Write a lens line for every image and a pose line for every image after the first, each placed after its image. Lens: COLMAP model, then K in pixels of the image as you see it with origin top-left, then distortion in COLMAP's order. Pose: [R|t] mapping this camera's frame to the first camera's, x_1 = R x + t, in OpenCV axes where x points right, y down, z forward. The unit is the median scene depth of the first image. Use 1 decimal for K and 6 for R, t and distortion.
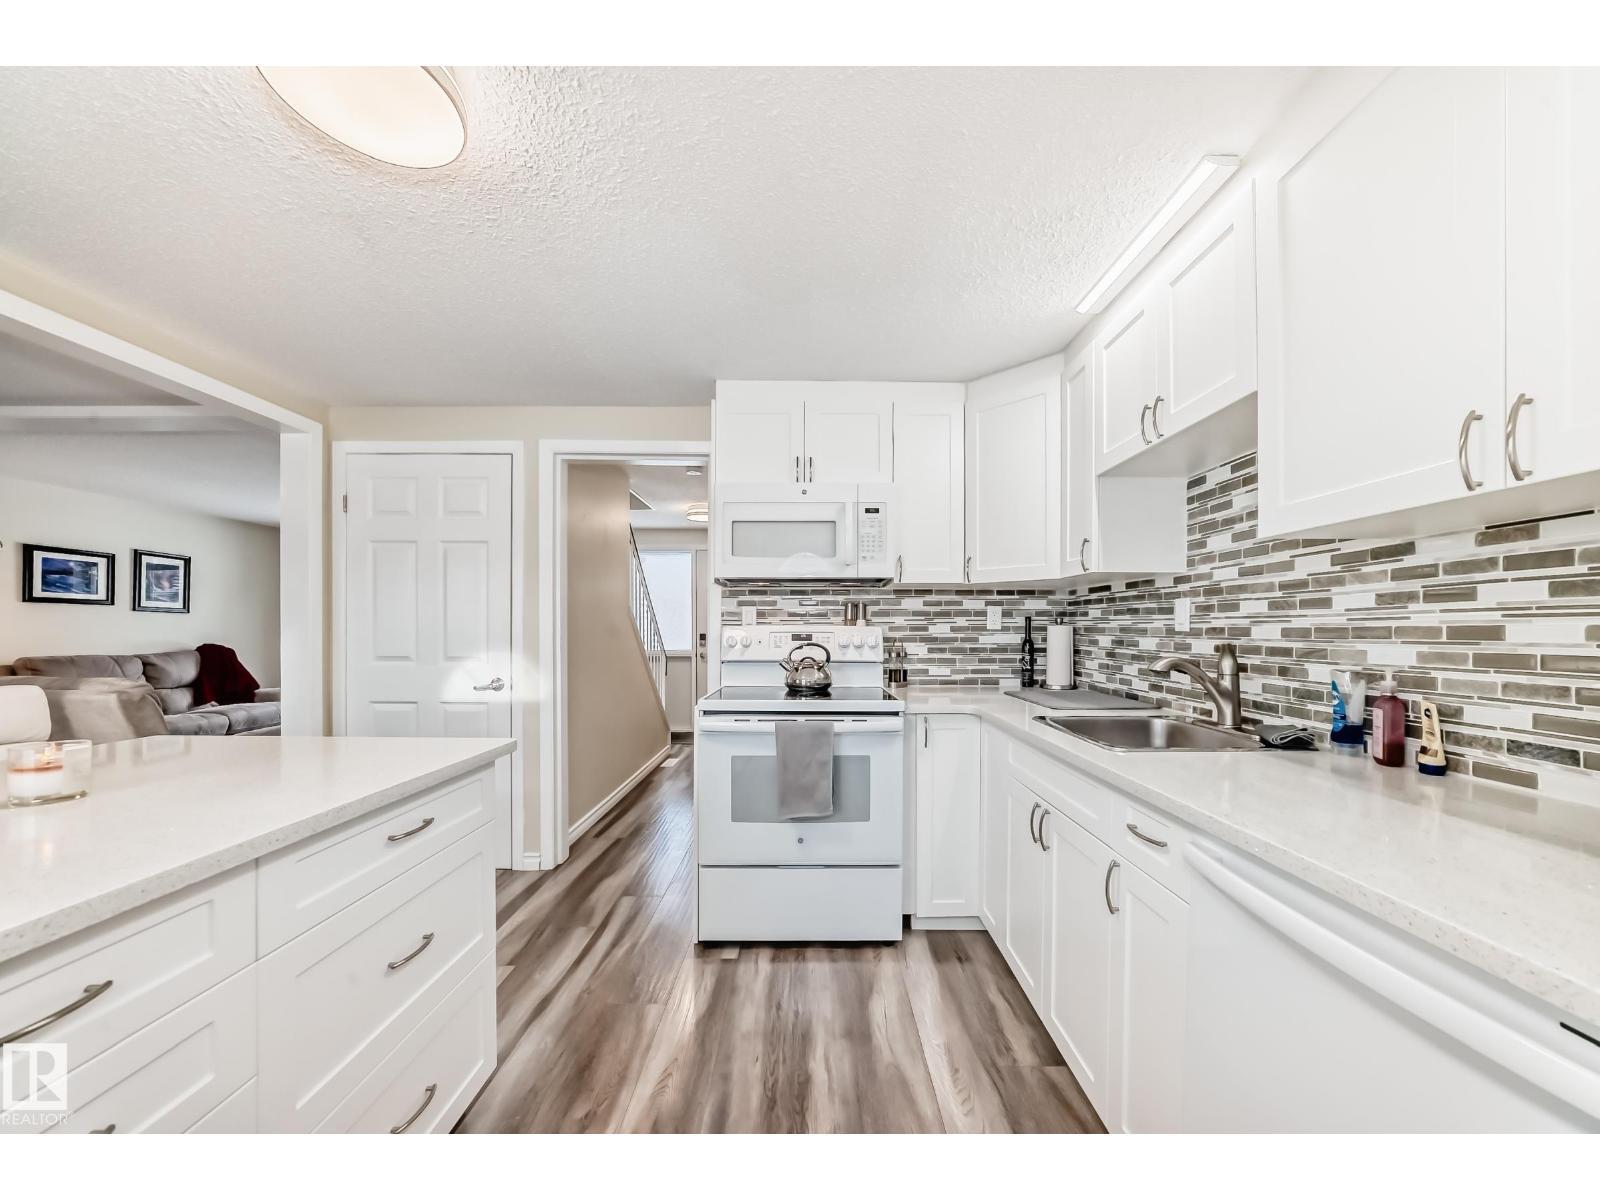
lens RADIAL K [[569.8, 0, 801.3], [0, 569.8, 616.6], [0, 0, 1]] dist [-0.000760, 0.000161]
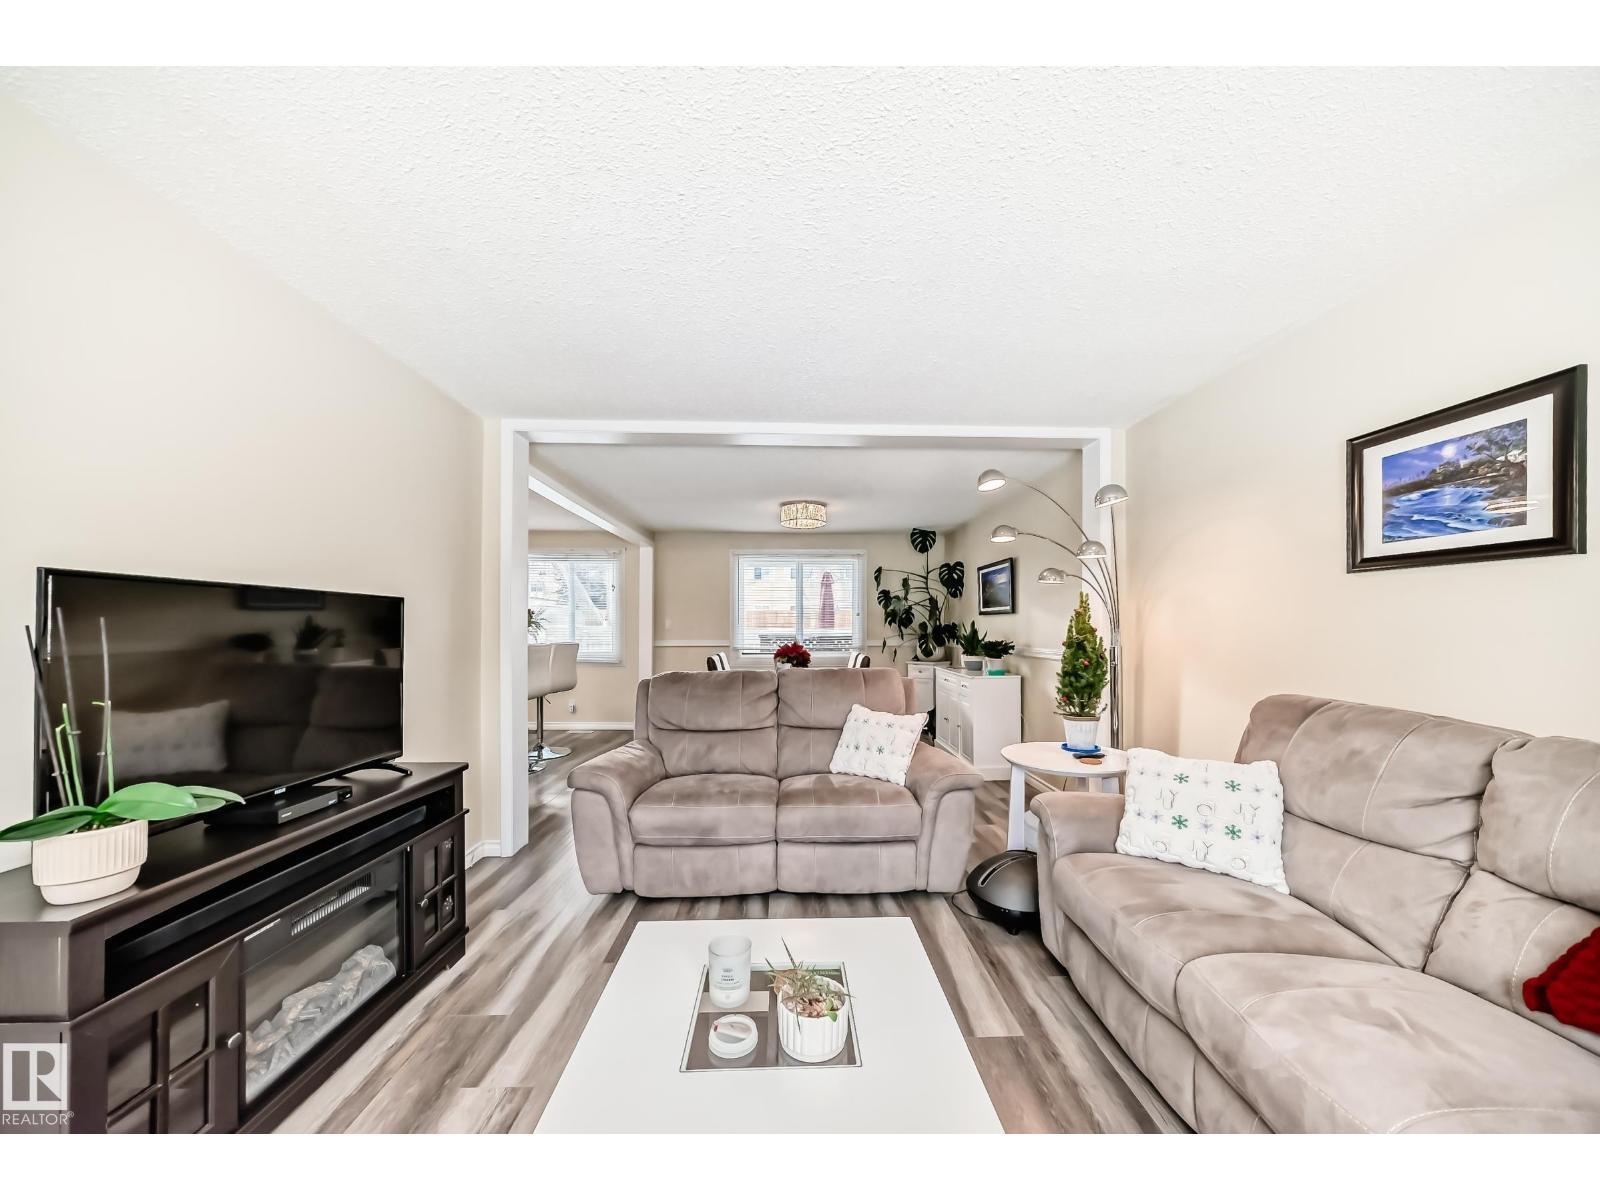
lens RADIAL K [[569.6, 0, 812.1], [0, 569.6, 631.3], [0, 0, 1]] dist [-0.002112, 0.000072]
pose [[-0.999284, 0.000355, -0.037822, -0.906983], [0.000608, 0.999977, -0.006688, 0.021392], [0.037819, -0.006706, -0.999262, 1.381100]]
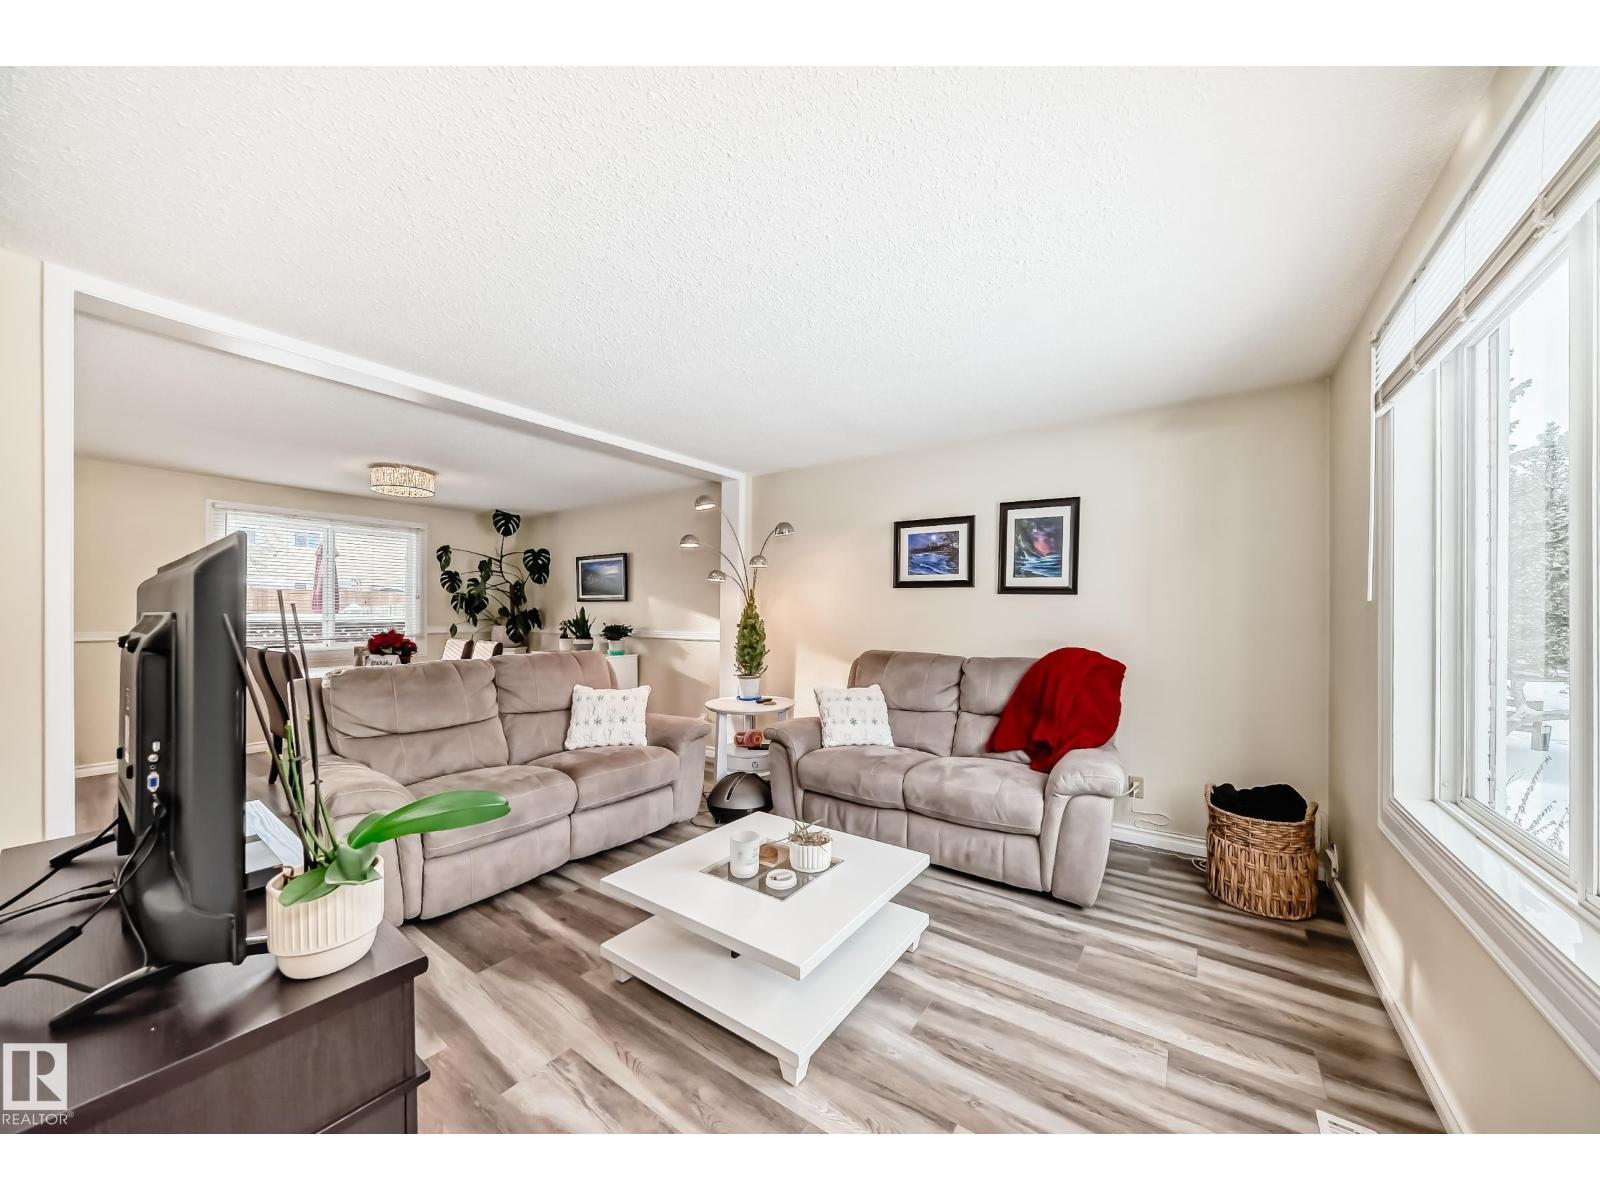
lens RADIAL K [[569.8, 0, 801.3], [0, 569.8, 616.6], [0, 0, 1]] dist [-0.000760, 0.000161]
pose [[-0.586822, 0.000130, -0.809716, -0.544403], [0.005463, 0.999978, -0.003799, 0.020965], [0.809698, -0.006653, -0.586809, 1.363519]]
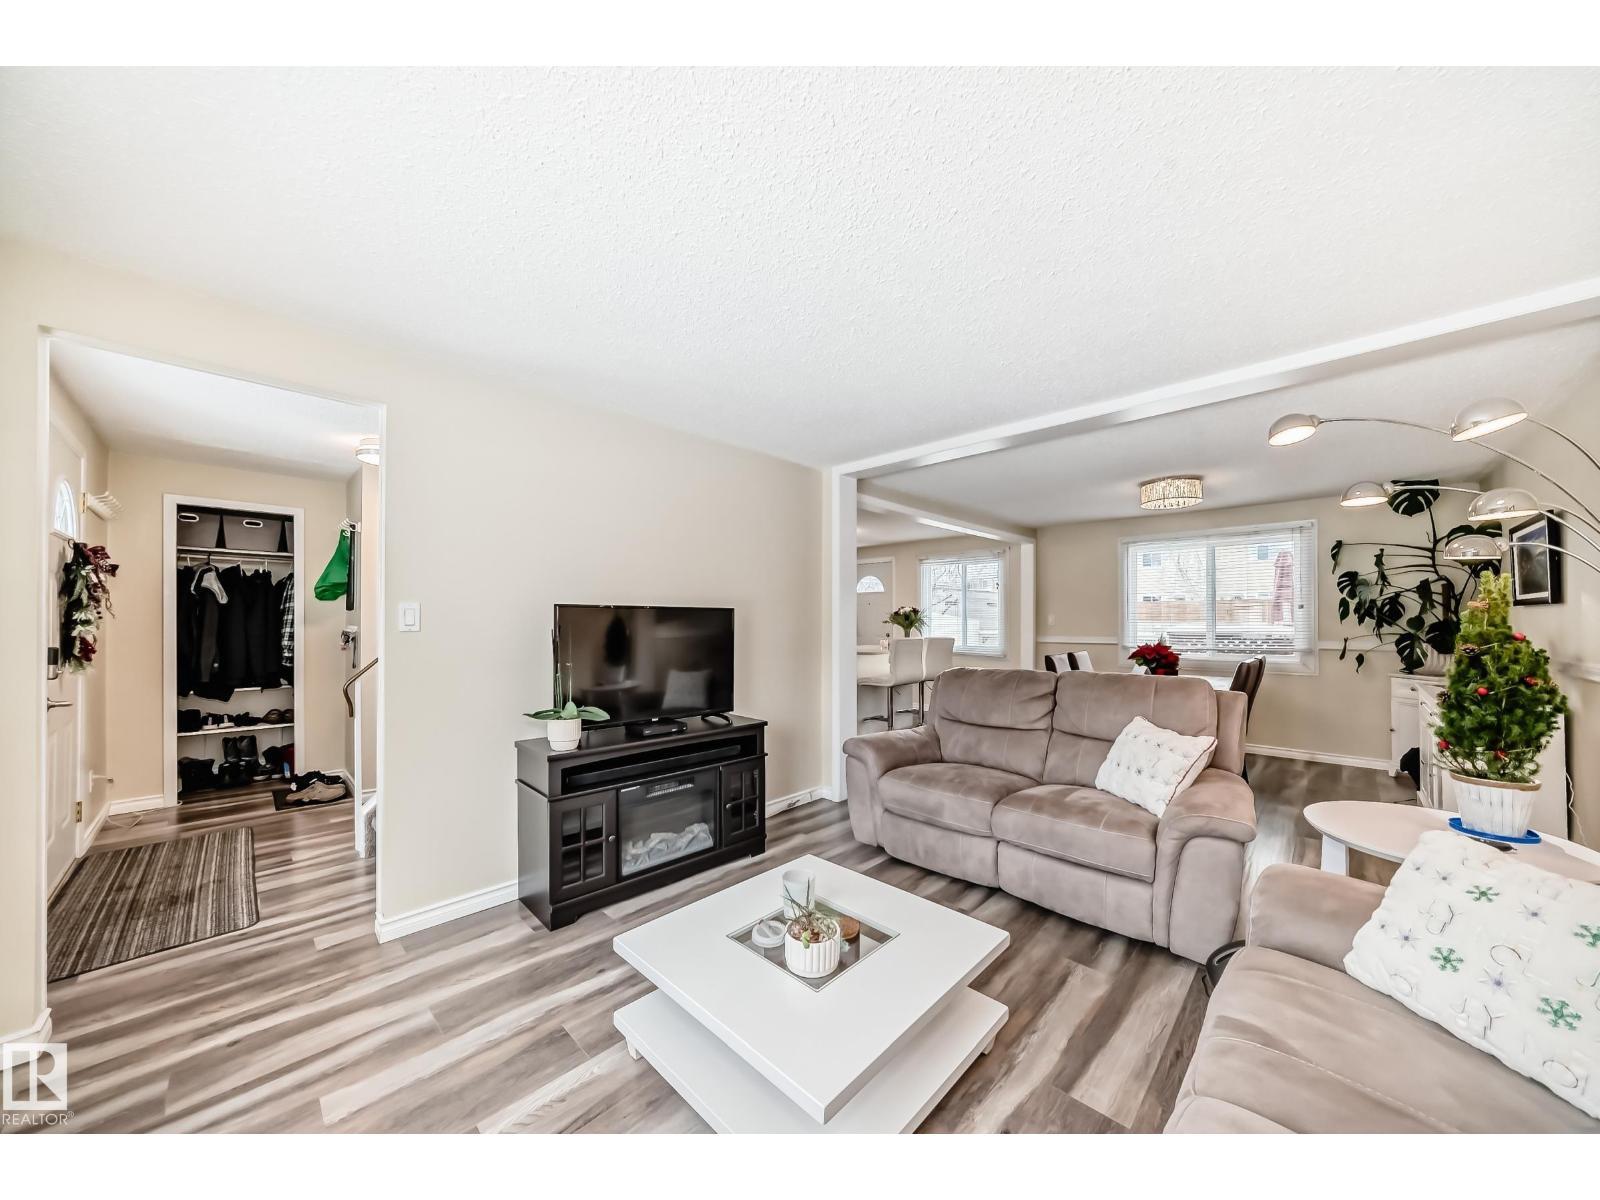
lens RADIAL K [[565.0, 0, 820.7], [0, 565.0, 625.2], [0, 0, 1]] dist [-0.000046, 0.000123]
pose [[-0.731467, -0.003989, 0.681865, -1.153092], [-0.007085, 0.999973, -0.001750, 0.012324], [-0.681840, -0.006111, -0.731476, 1.352099]]
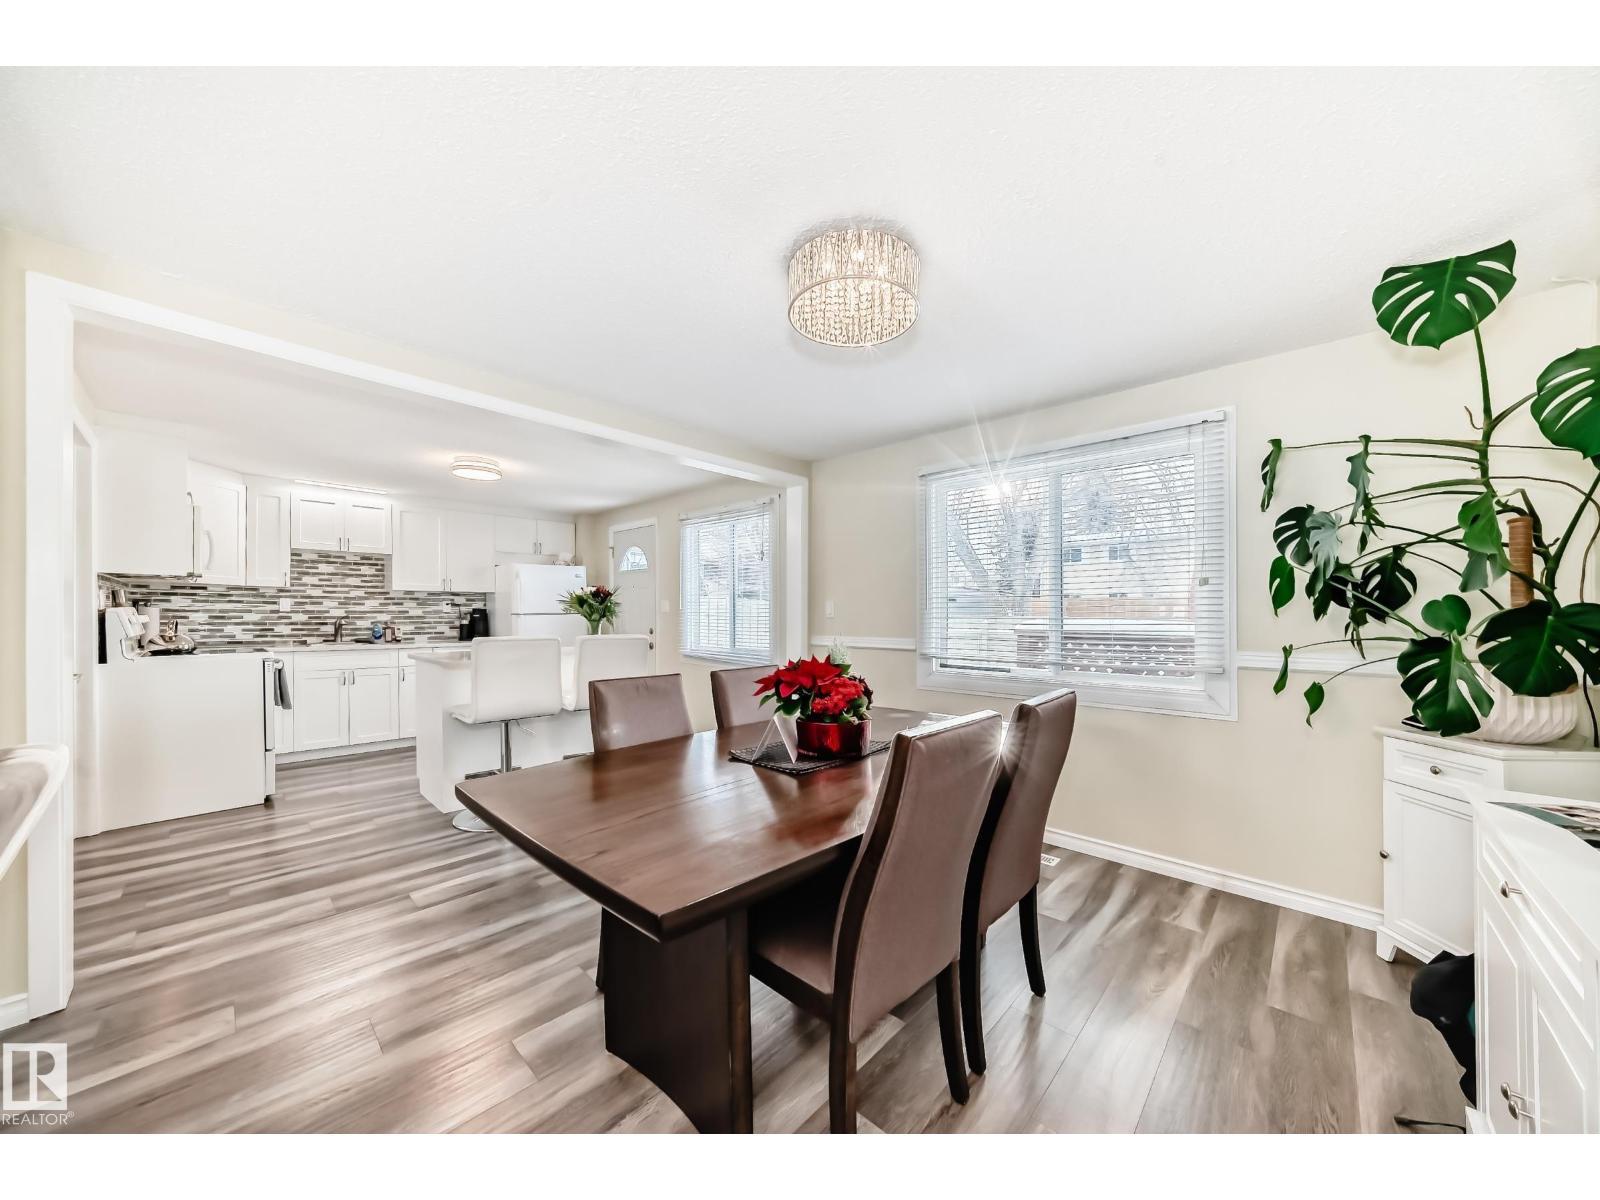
lens RADIAL K [[569.8, 0, 801.3], [0, 569.8, 616.6], [0, 0, 1]] dist [-0.000760, 0.000161]
pose [[-0.735771, -0.006665, 0.677197, -1.175777], [-0.016780, 0.999824, -0.008391, 0.012776], [-0.677022, -0.017537, -0.735753, 0.563608]]
